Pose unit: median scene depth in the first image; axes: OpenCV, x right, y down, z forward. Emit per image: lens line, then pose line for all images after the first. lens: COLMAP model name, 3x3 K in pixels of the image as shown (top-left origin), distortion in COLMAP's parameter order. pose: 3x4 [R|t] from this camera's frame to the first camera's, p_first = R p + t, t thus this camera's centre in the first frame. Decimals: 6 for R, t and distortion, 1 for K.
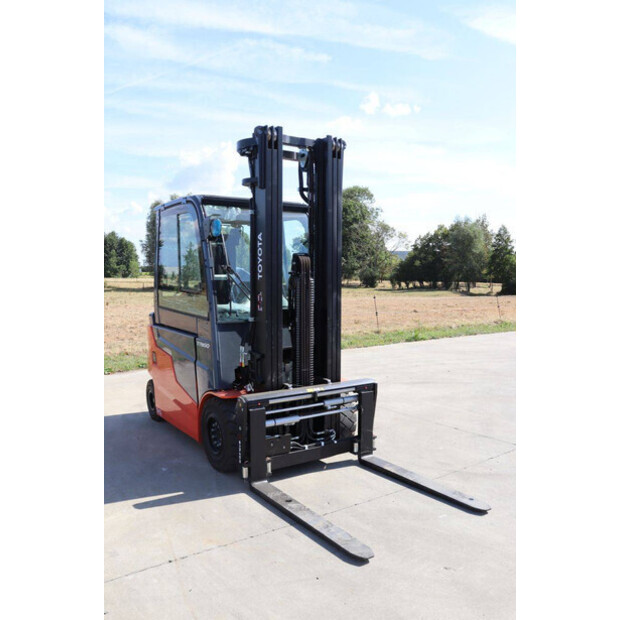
lens RADIAL K [[543.9, 0, 308.0], [0, 543.9, 309.1], [0, 0, 1]] dist [-0.085863, -0.002451]
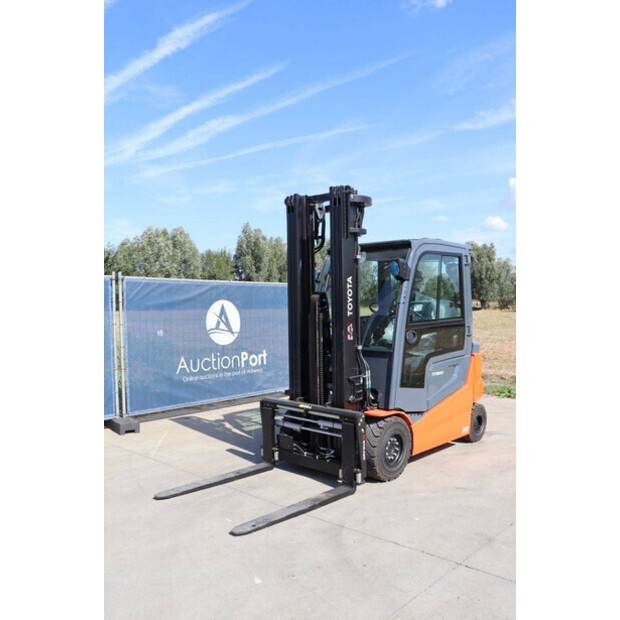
lens RADIAL K [[543.9, 0, 308.2], [0, 543.9, 312.4], [0, 0, 1]] dist [-0.085863, -0.002451]
pose [[0.218261, 0.018539, -0.975714, 1.140608], [-0.061481, 0.998095, 0.005211, -0.062208], [0.973952, 0.058851, 0.218985, 0.716365]]
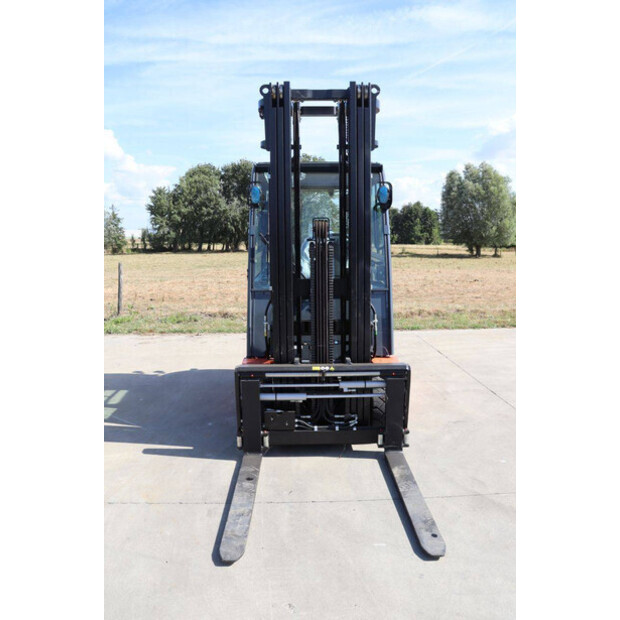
lens RADIAL K [[514.4, 0, 309.6], [0, 514.4, 304.8], [0, 0, 1]] dist [-0.129359, 0.085032]
pose [[0.837227, 0.061747, -0.543359, 0.445338], [-0.029235, 0.997238, 0.068279, -0.015898], [0.546074, -0.041280, 0.836719, 0.265203]]
